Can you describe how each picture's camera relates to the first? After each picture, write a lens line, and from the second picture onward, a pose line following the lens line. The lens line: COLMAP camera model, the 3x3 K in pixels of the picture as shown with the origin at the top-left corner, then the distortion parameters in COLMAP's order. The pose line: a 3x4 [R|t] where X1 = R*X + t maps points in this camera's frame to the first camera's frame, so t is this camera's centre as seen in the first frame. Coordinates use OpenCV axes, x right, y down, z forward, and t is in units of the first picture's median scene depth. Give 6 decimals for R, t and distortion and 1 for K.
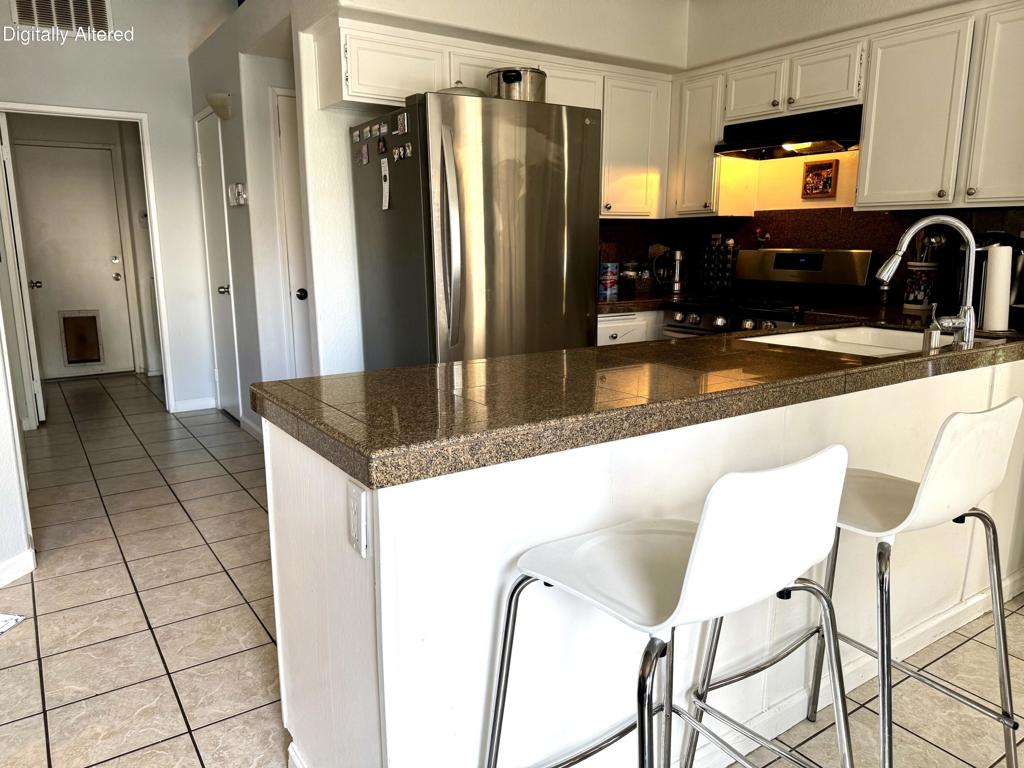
lens RADIAL K [[704.0, 0, 499.2], [0, 704.0, 378.8], [0, 0, 1]] dist [0.051498, -0.054631]
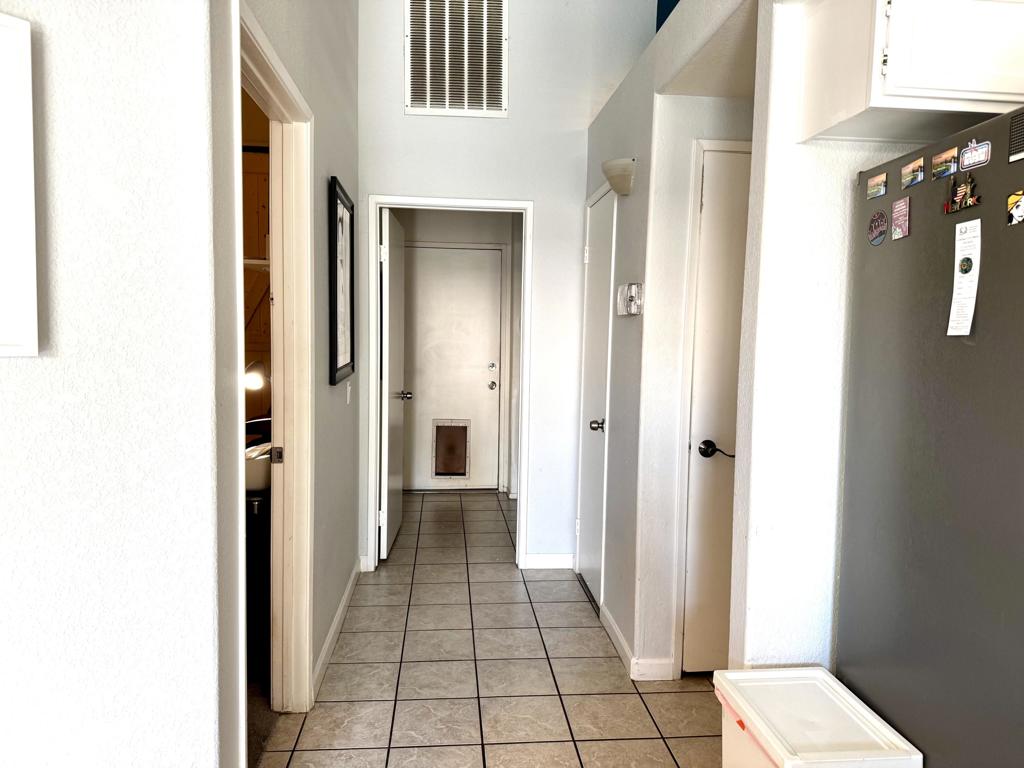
lens RADIAL K [[704.0, 0, 520.2], [0, 704.0, 379.5], [0, 0, 1]] dist [0.051498, -0.054631]
pose [[0.883053, 0.054071, -0.466147, -0.164913], [-0.115115, 0.987949, -0.103471, -0.118371], [0.454935, 0.145031, 0.878635, 0.430093]]
